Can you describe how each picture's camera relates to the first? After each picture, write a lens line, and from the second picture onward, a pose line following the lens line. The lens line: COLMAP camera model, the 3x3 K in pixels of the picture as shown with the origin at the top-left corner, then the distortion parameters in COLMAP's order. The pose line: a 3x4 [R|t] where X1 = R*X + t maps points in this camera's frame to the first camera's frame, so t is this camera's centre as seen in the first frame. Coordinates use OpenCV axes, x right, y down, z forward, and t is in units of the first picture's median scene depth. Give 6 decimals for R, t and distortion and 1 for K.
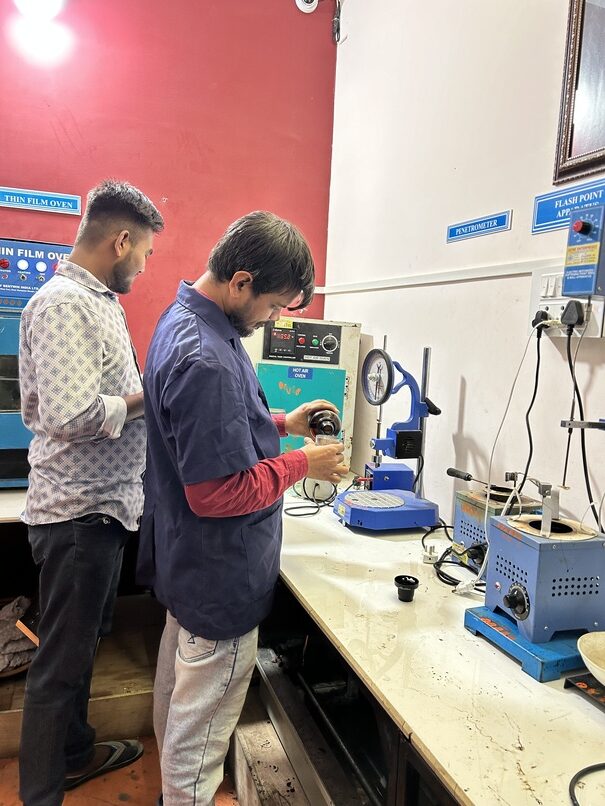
lens RADIAL K [[594.7, 0, 305.0], [0, 594.7, 396.2], [0, 0, 1]] dist [0.018161, -0.037345]
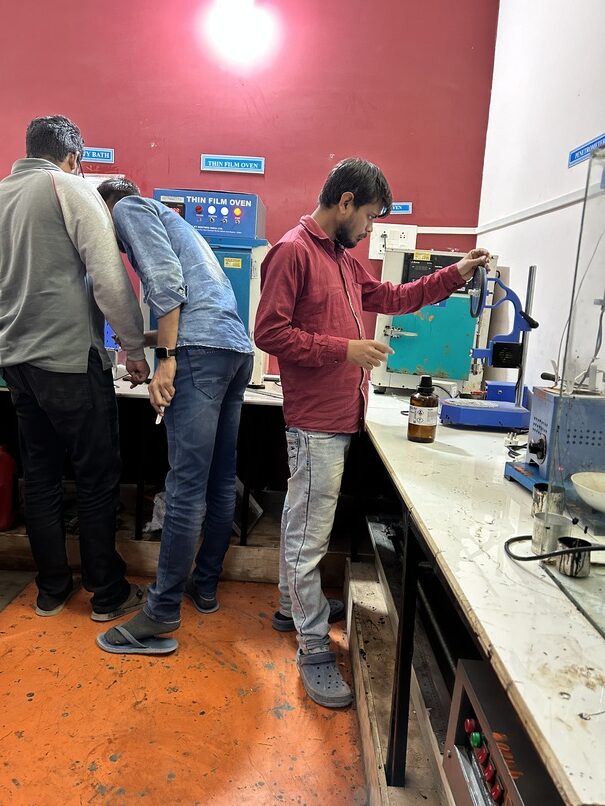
lens RADIAL K [[594.7, 0, 300.9], [0, 594.7, 396.6], [0, 0, 1]] dist [0.018161, -0.037345]
pose [[0.937138, 0.055689, -0.344487, 0.201189], [-0.041739, 0.997985, 0.047787, 0.129472], [0.346454, -0.030405, 0.937574, -0.185509]]
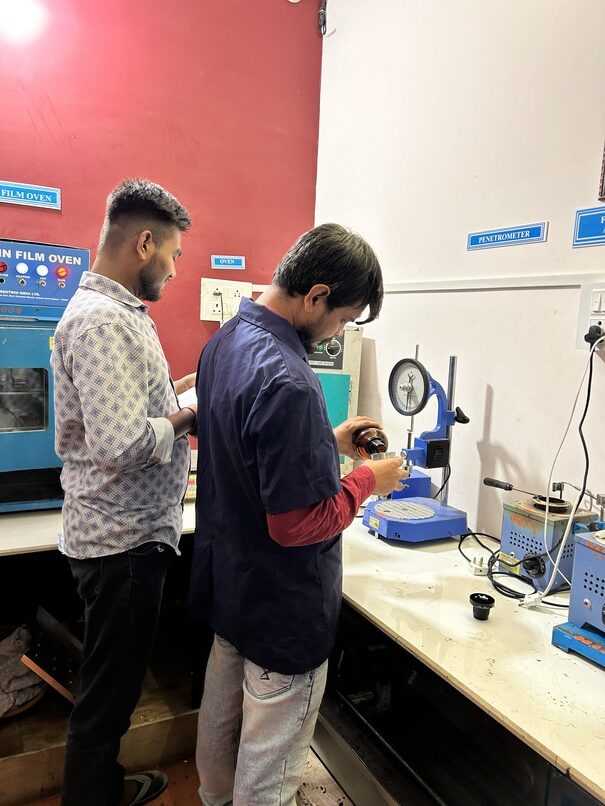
lens RADIAL K [[594.7, 0, 300.1], [0, 594.7, 398.1], [0, 0, 1]] dist [0.018161, -0.037345]
pose [[0.991188, -0.018316, 0.131193, -0.196080], [0.015182, 0.999576, 0.024851, -0.042893], [-0.131593, -0.022640, 0.991045, 0.045487]]
